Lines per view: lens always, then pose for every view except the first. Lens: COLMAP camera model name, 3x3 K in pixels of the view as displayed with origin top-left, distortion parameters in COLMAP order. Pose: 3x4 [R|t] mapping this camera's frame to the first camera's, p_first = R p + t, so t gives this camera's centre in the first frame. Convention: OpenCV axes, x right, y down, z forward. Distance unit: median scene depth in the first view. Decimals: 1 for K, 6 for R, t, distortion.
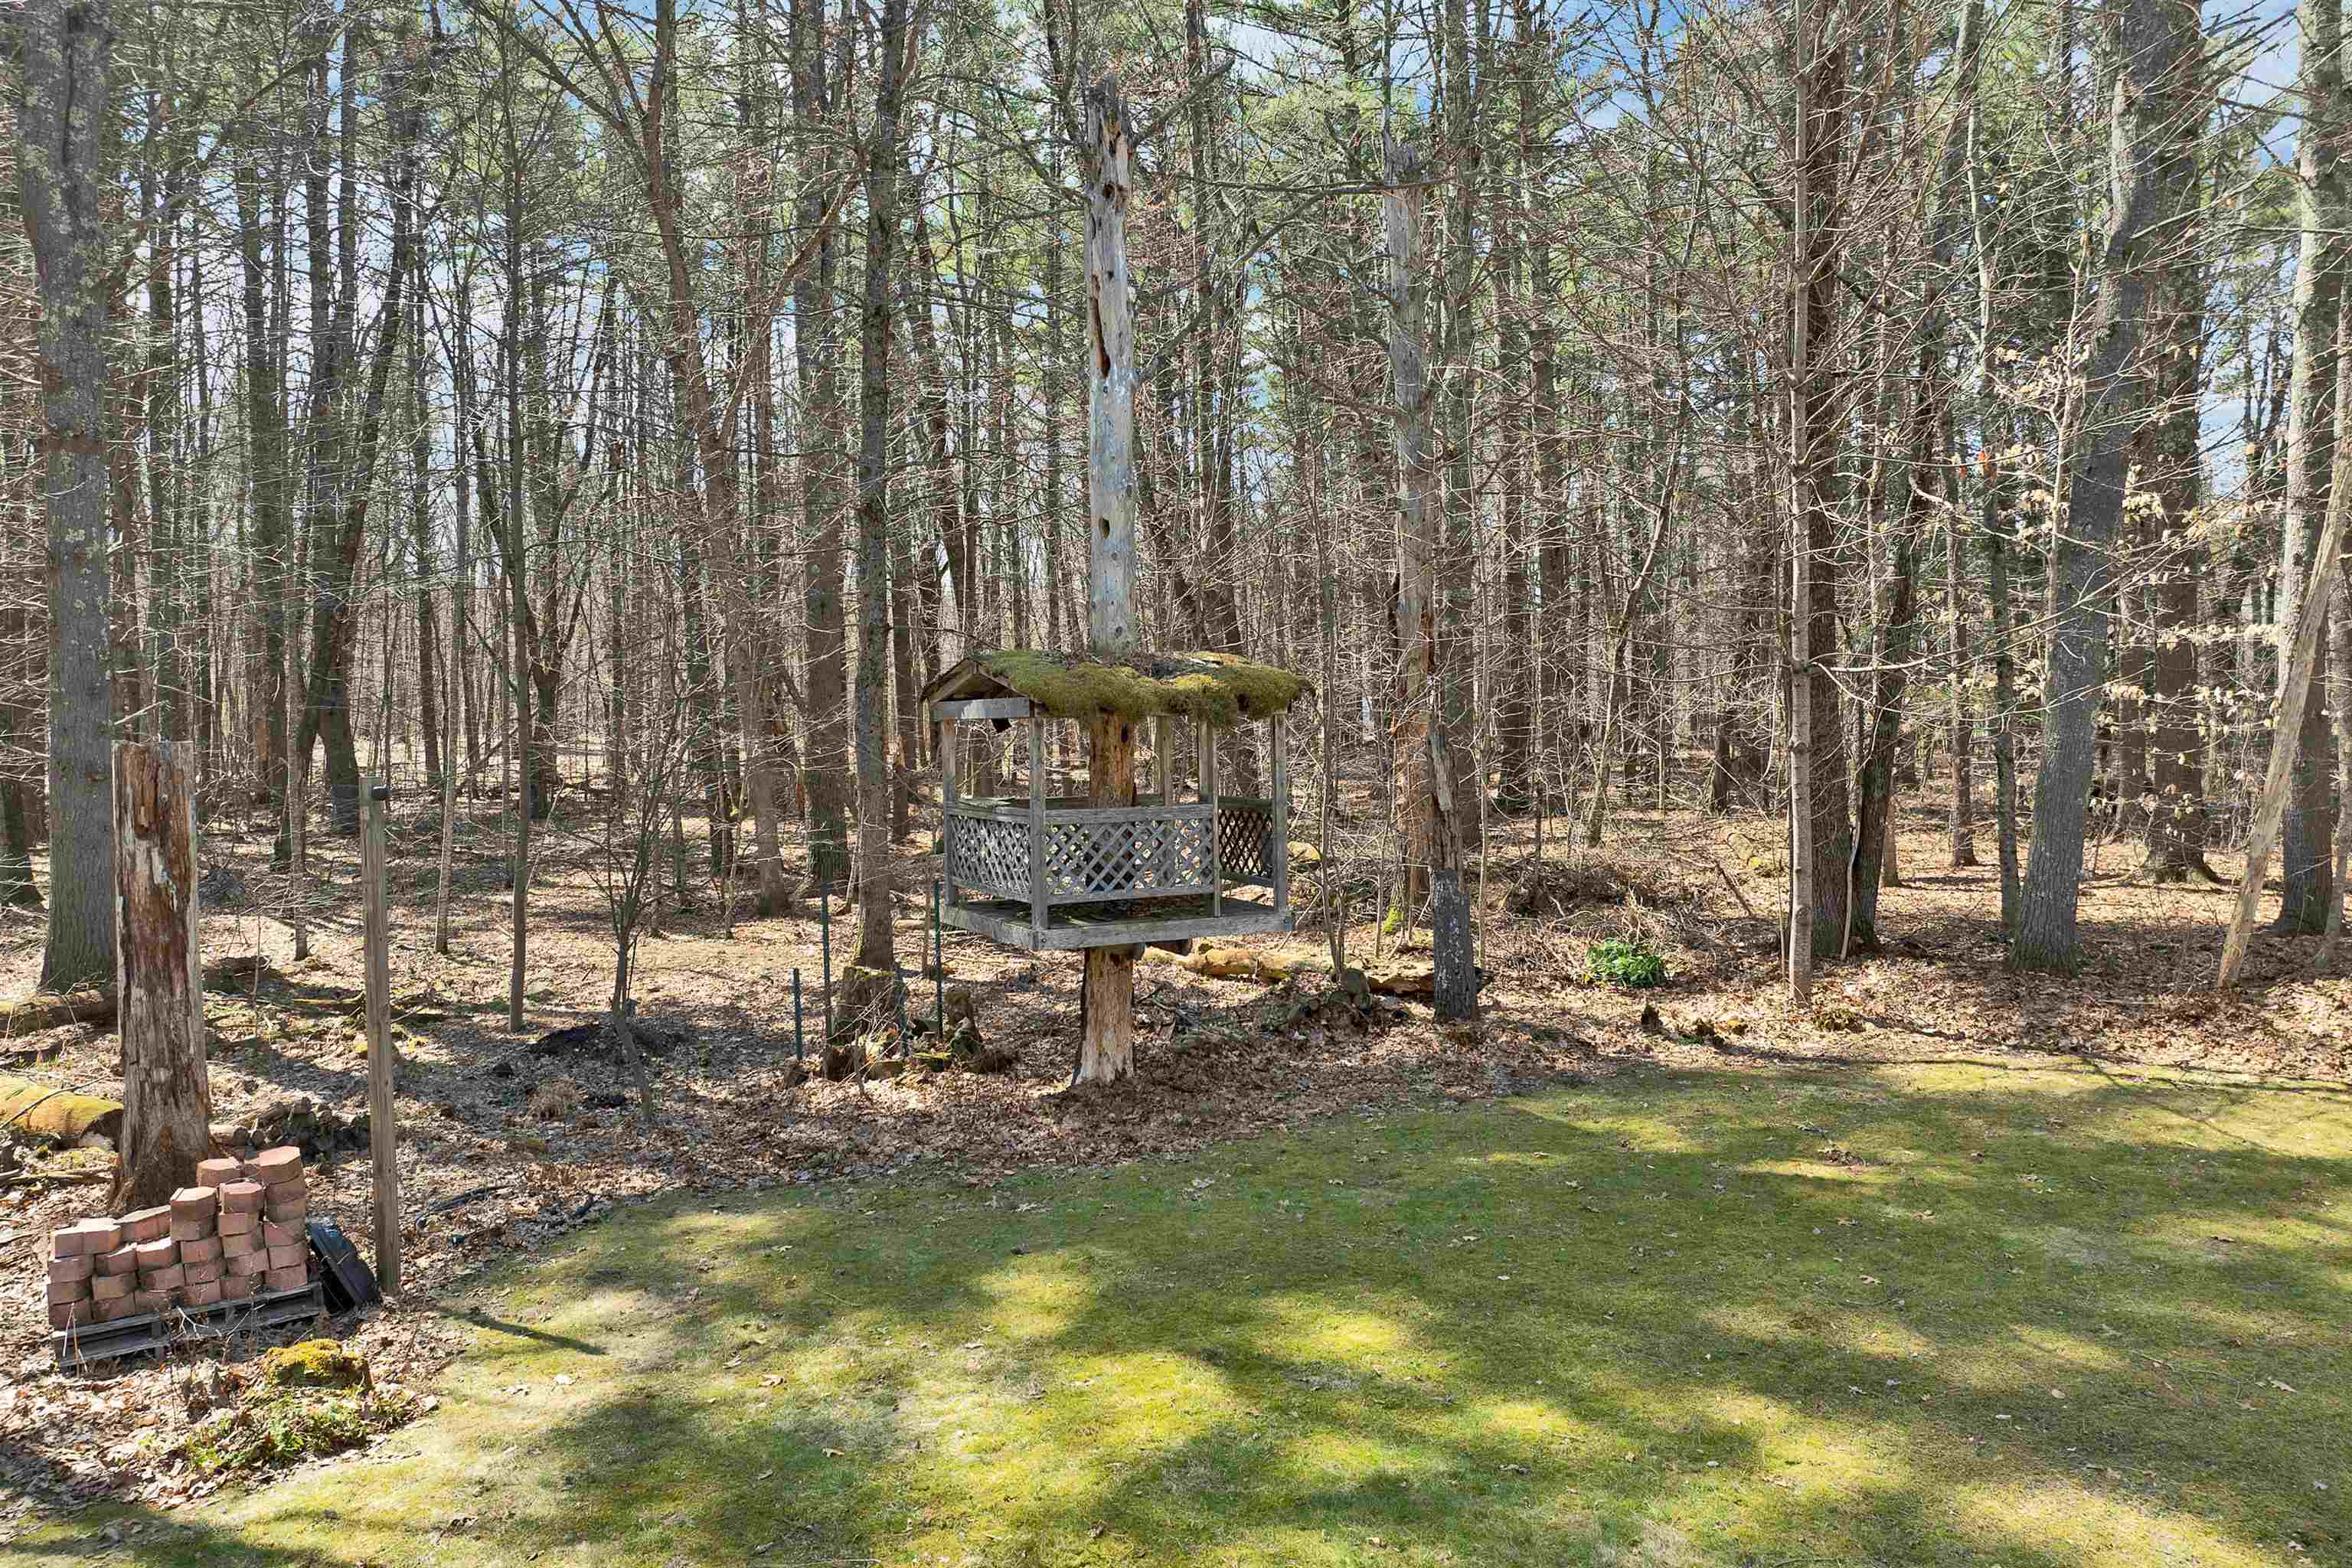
lens RADIAL K [[1695.9, 0, 1189.0], [0, 1695.9, 785.4], [0, 0, 1]] dist [-0.038736, 0.005075]
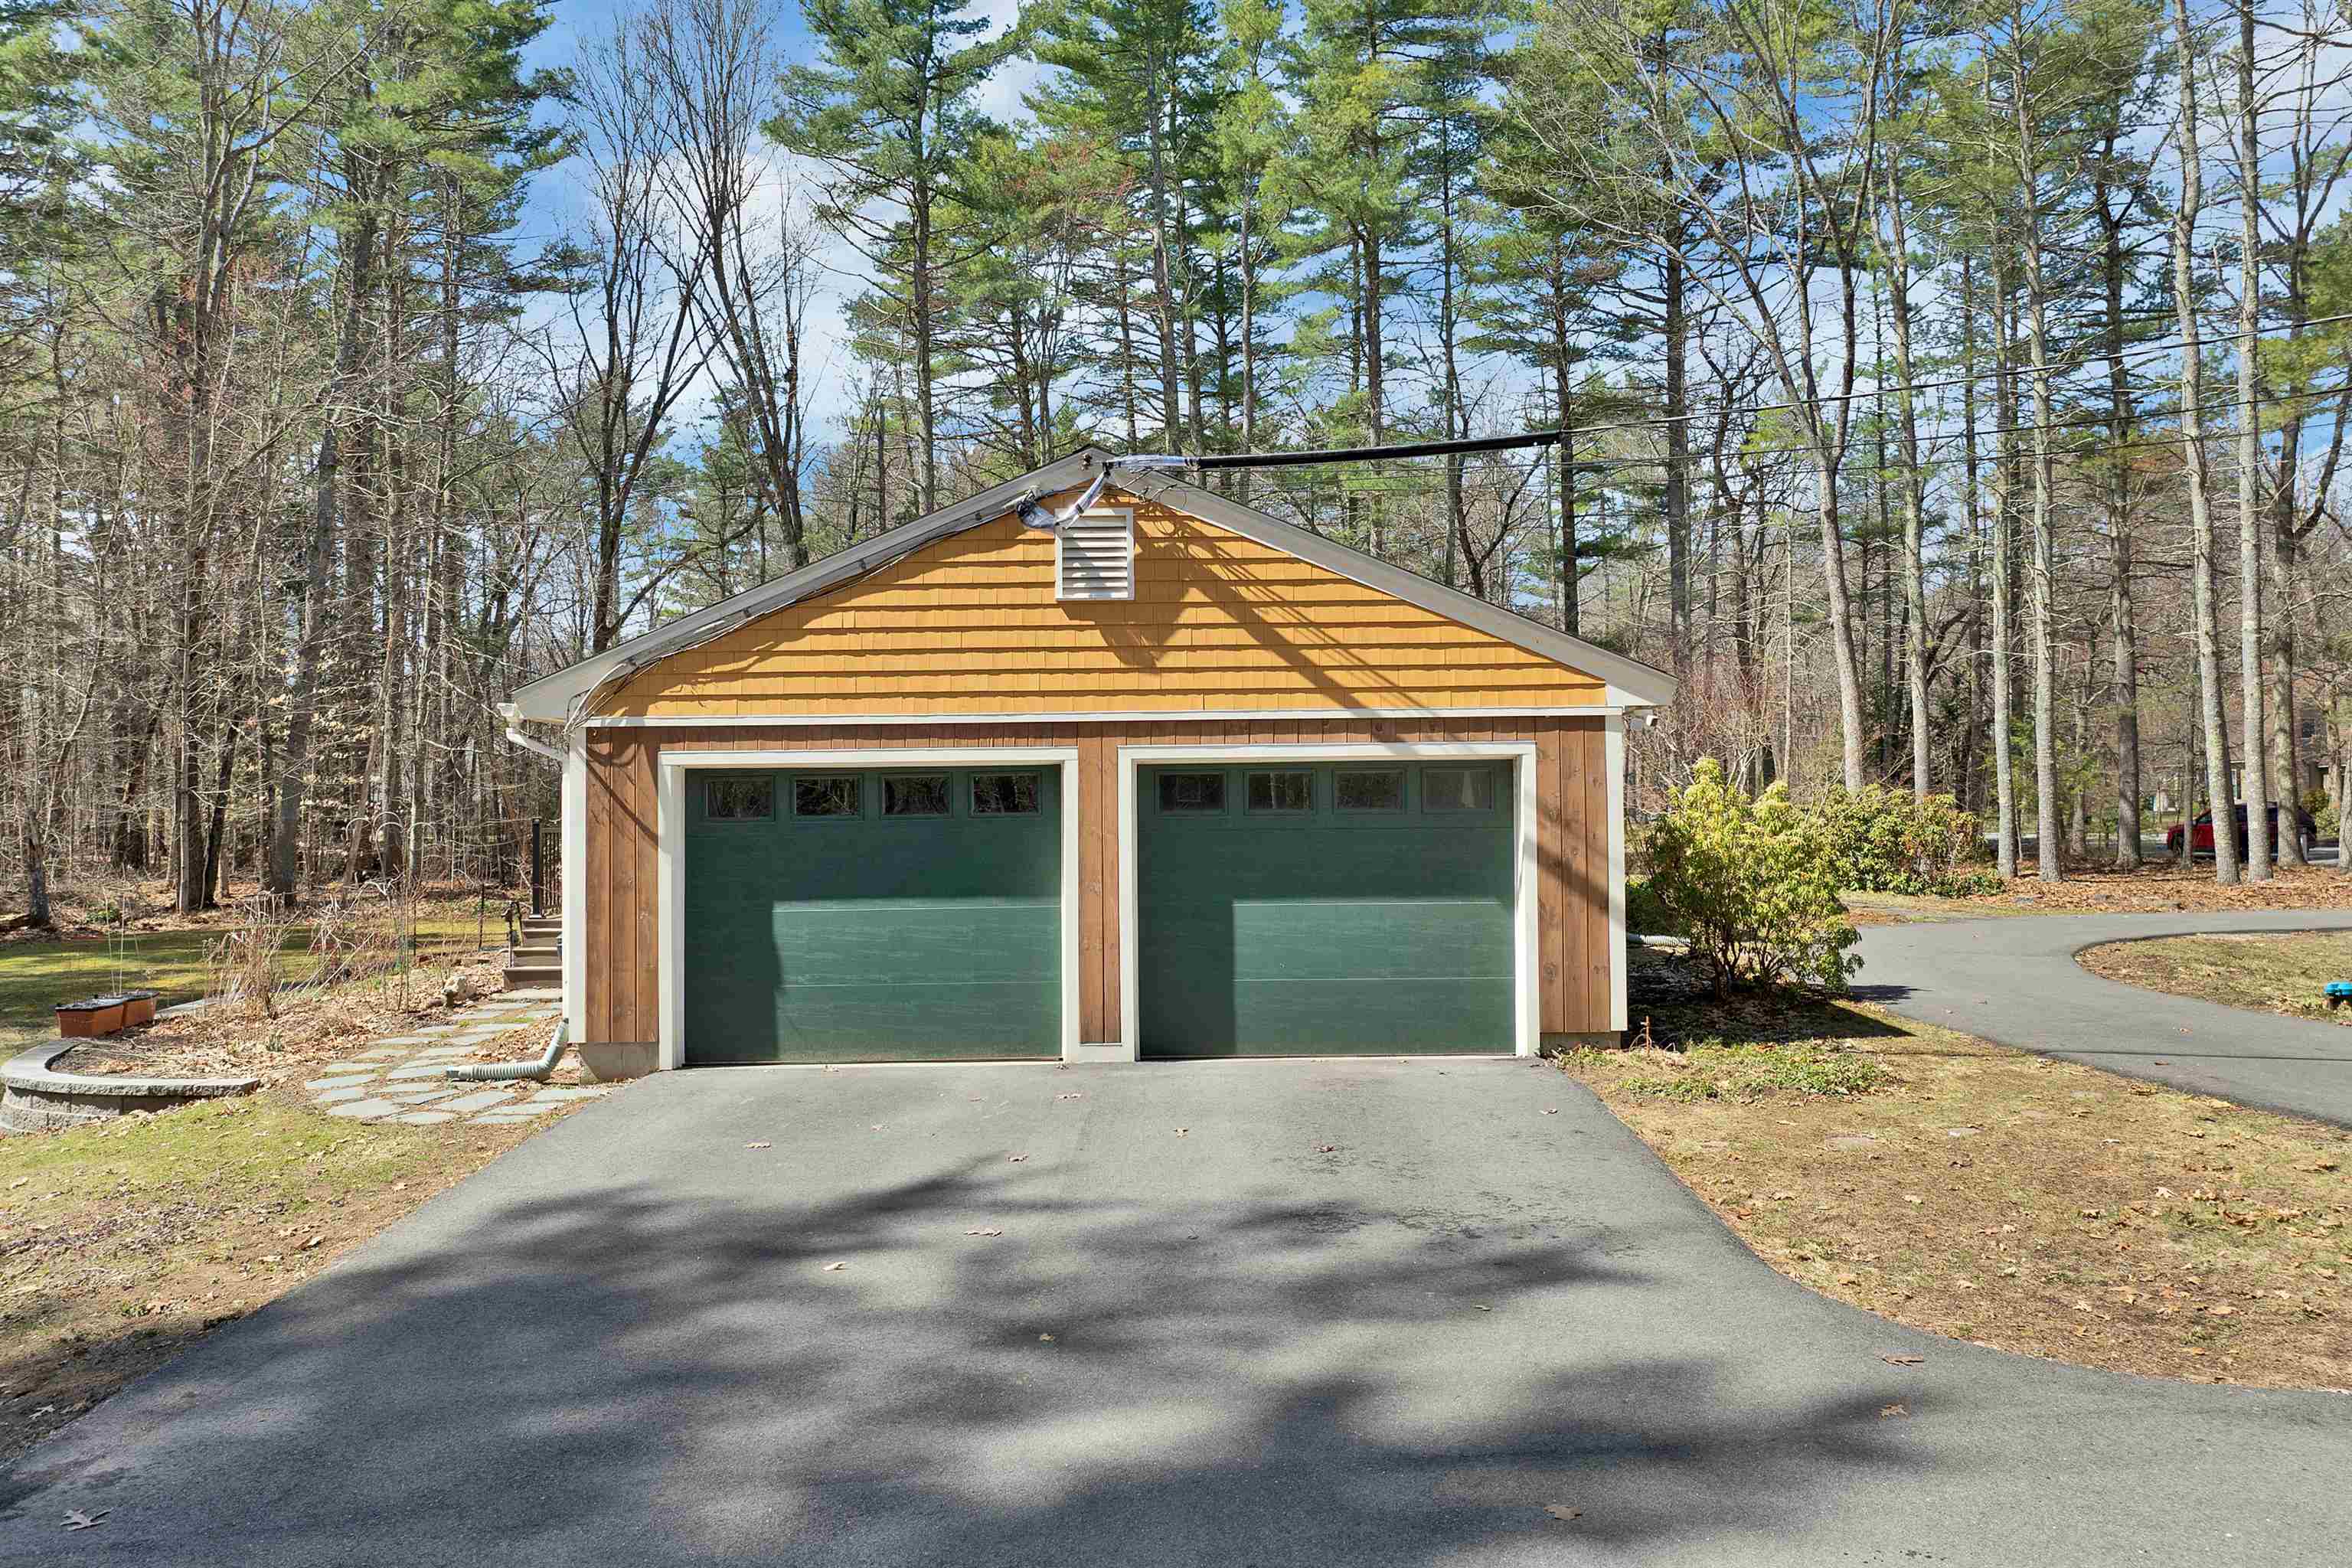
lens RADIAL K [[1695.9, 0, 1175.9], [0, 1695.9, 788.6], [0, 0, 1]] dist [-0.038736, 0.005075]
pose [[0.622000, 0.010528, 0.782946, -0.686958], [0.009795, 0.999727, -0.021224, -0.006809], [-0.782956, 0.020870, 0.621727, -1.750895]]
